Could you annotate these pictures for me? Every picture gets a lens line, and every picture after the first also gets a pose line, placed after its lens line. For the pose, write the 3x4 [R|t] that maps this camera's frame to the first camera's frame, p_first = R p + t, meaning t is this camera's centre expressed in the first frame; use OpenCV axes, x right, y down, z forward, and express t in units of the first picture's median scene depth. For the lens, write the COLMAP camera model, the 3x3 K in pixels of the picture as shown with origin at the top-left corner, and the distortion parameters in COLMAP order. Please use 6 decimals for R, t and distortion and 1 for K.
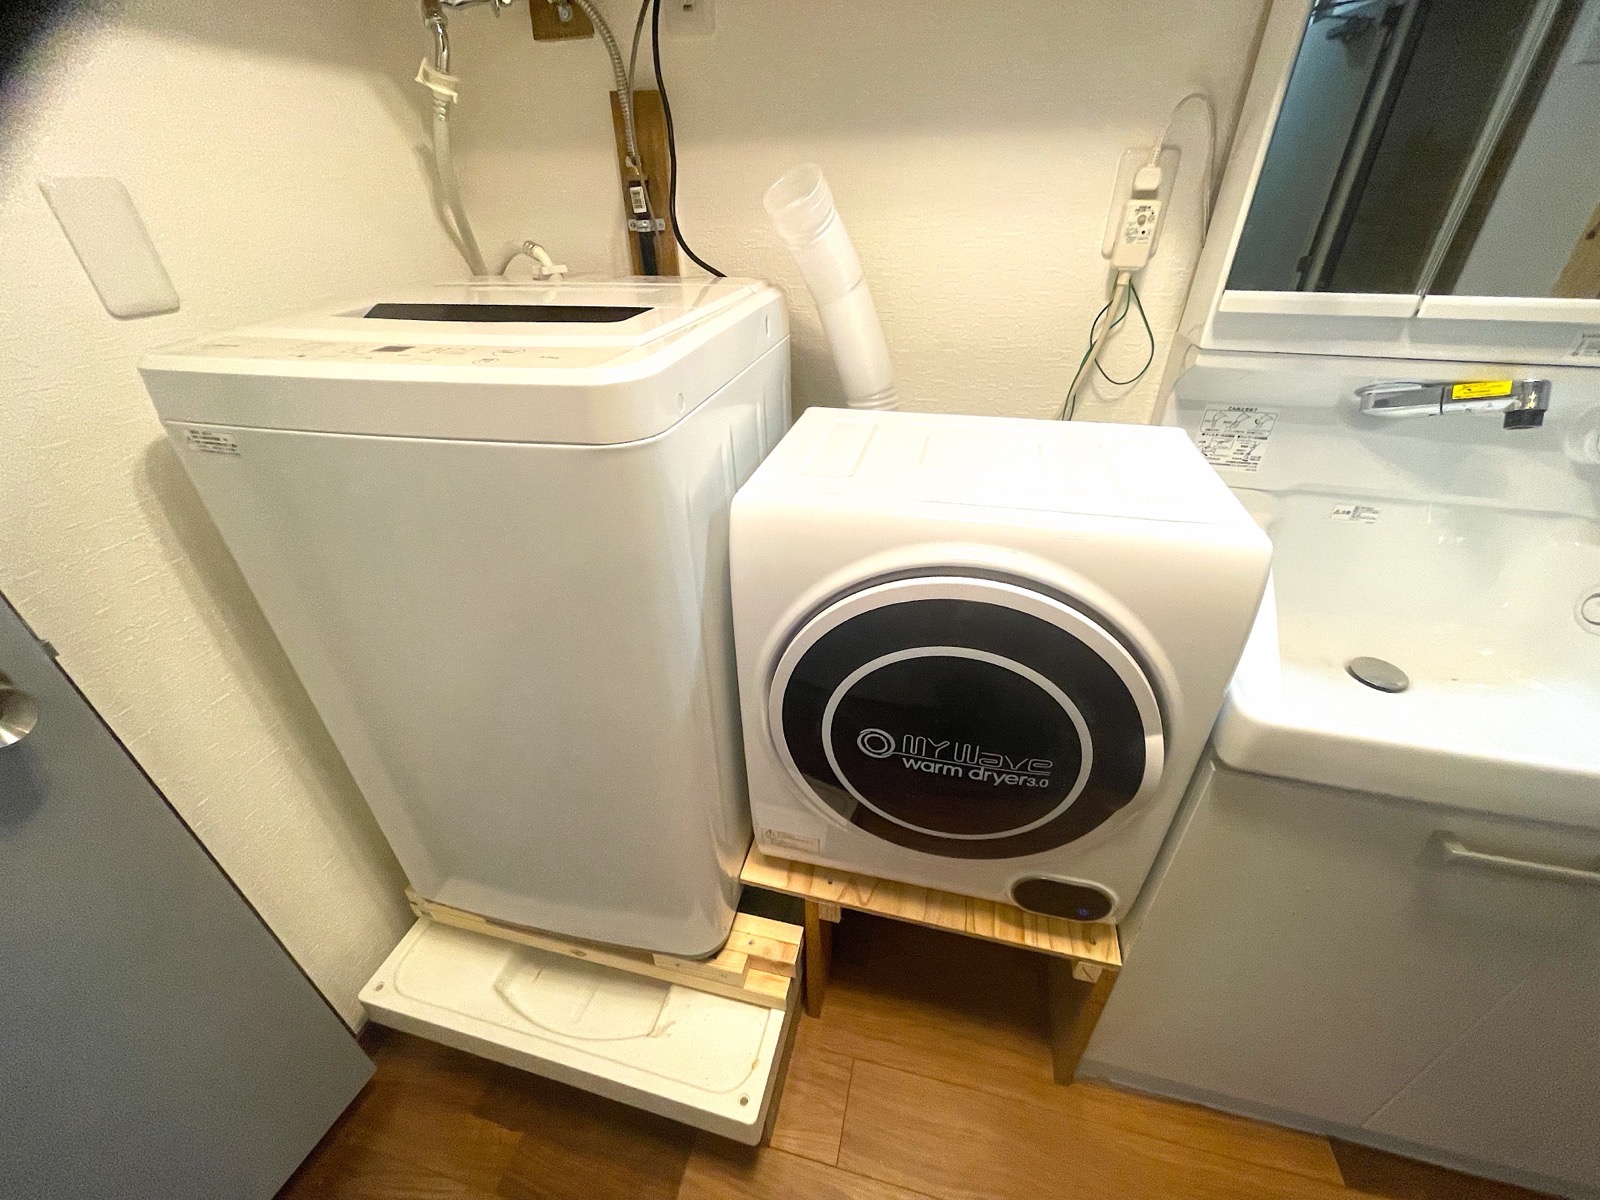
lens RADIAL K [[649.0, 0, 797.8], [0, 649.0, 600.6], [0, 0, 1]] dist [-0.002878, 0.000158]
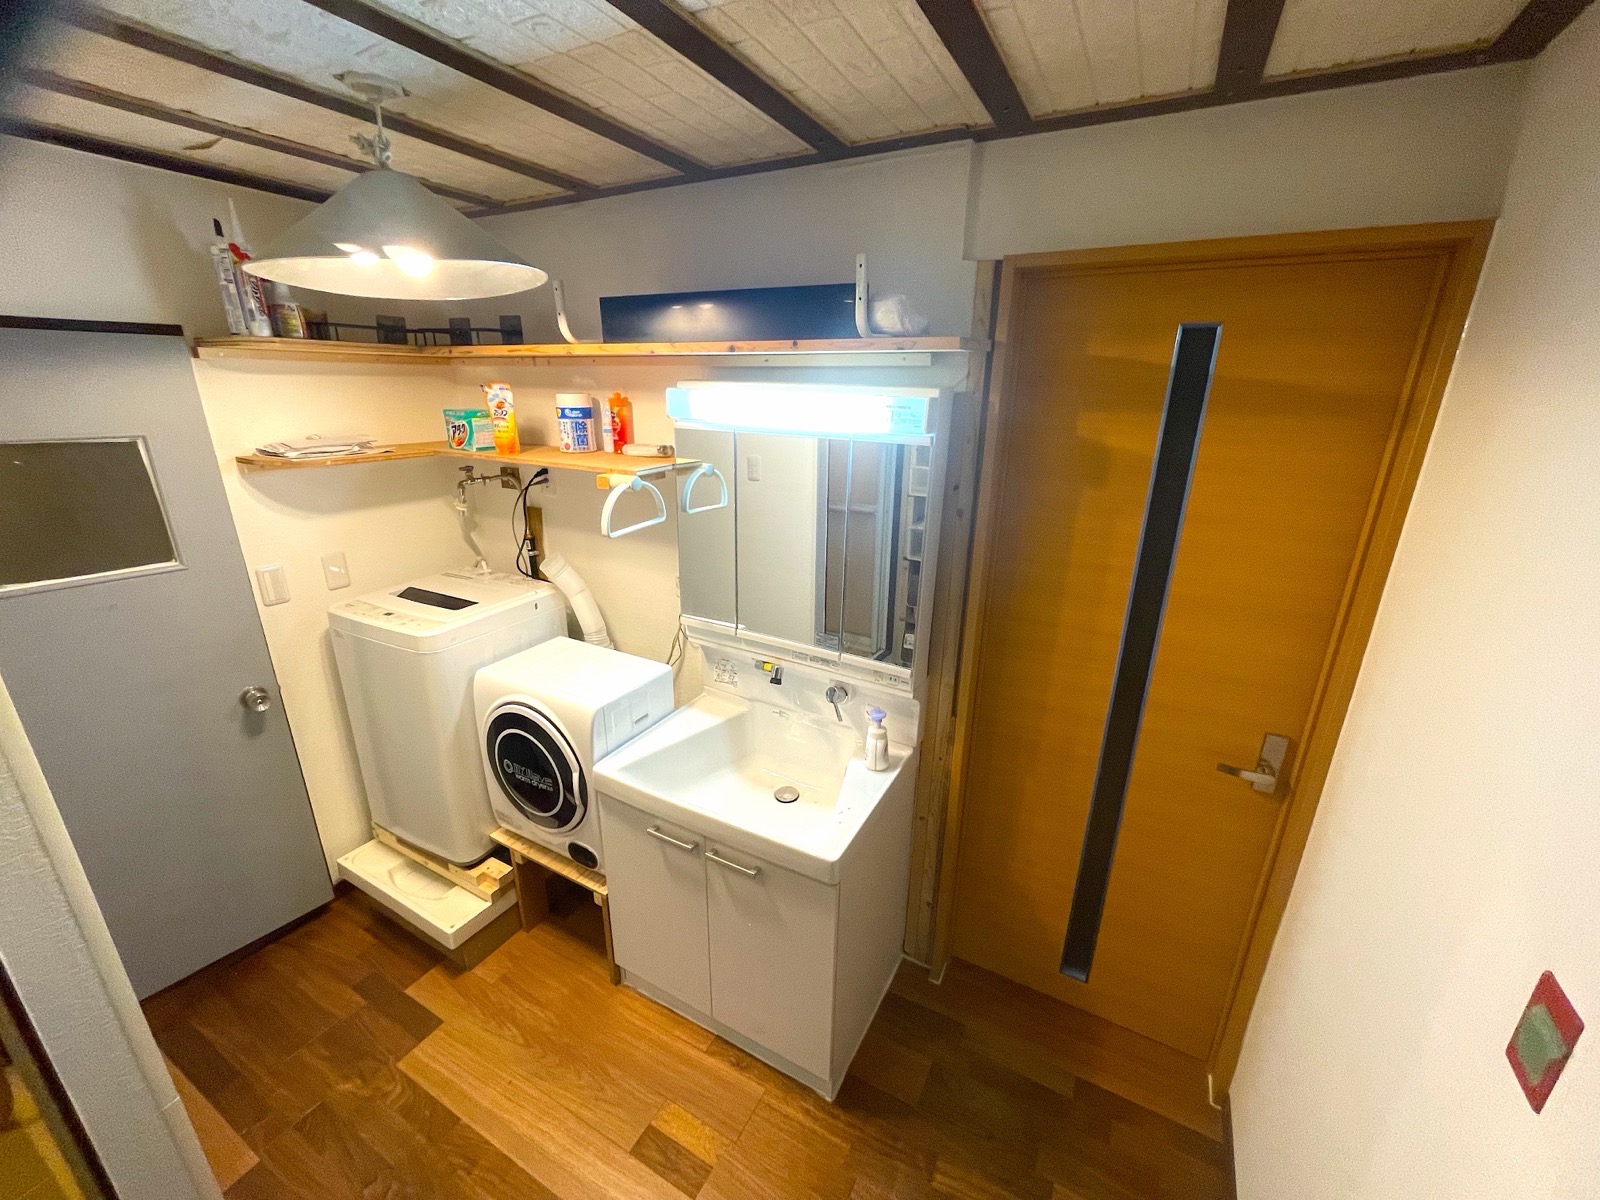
lens RADIAL K [[649.0, 0, 797.8], [0, 649.0, 600.6], [0, 0, 1]] dist [-0.002878, 0.000158]
pose [[0.968875, 0.108233, -0.222638, 1.353073], [-0.157687, 0.963124, -0.218009, -0.035848], [0.190832, 0.246330, 0.950213, -1.129752]]
